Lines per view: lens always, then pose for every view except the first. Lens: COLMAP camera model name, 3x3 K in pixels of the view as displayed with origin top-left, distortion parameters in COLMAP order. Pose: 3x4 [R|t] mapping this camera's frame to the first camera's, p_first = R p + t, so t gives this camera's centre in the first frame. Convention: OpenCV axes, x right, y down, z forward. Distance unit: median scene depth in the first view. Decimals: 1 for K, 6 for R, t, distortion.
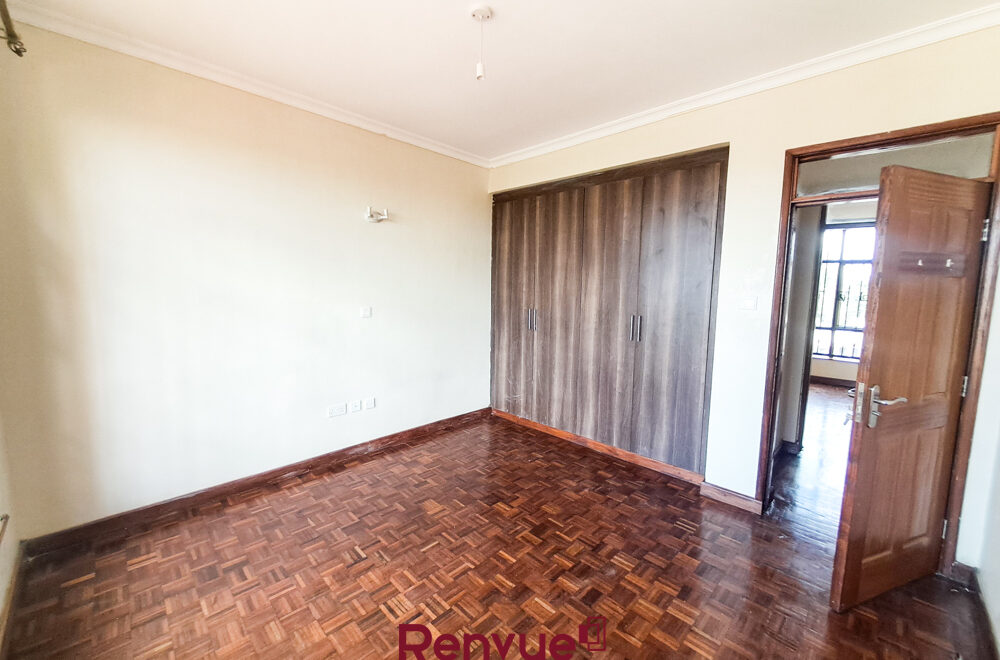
lens RADIAL K [[395.4, 0, 501.5], [0, 395.4, 331.6], [0, 0, 1]] dist [-0.001352, -0.000309]
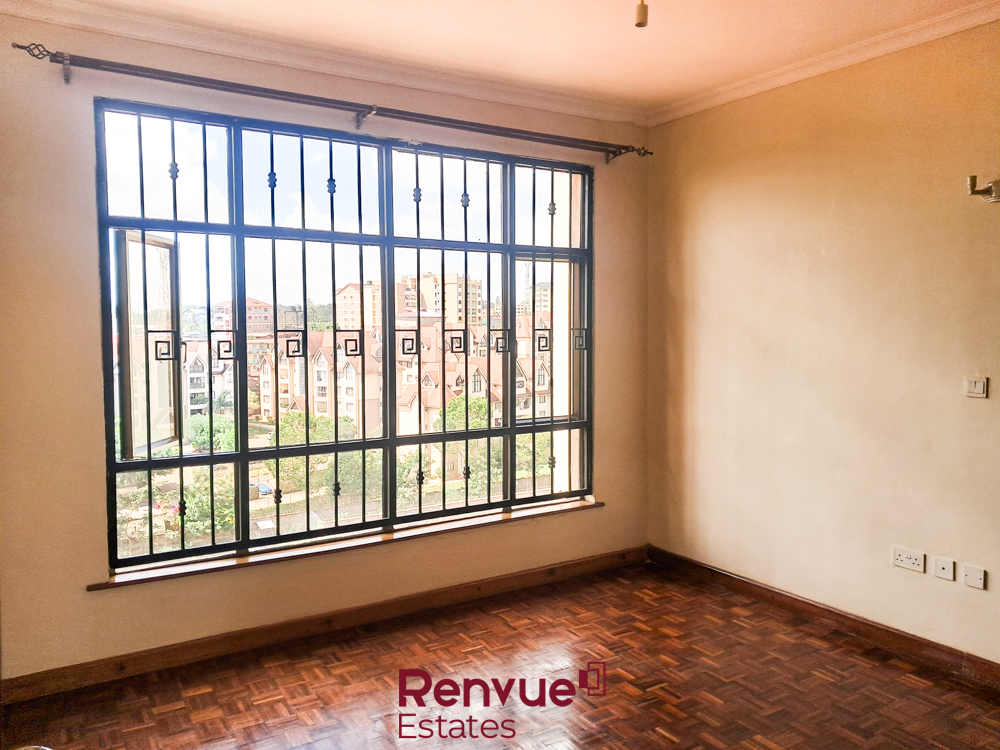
lens RADIAL K [[780.1, 0, 497.8], [0, 780.1, 379.2], [0, 0, 1]] dist [0.029855, -0.025157]
pose [[-0.236208, 0.054919, -0.970149, 0.911699], [-0.115714, 0.989707, 0.084200, -0.088686], [0.964788, 0.132149, -0.227422, 0.788775]]
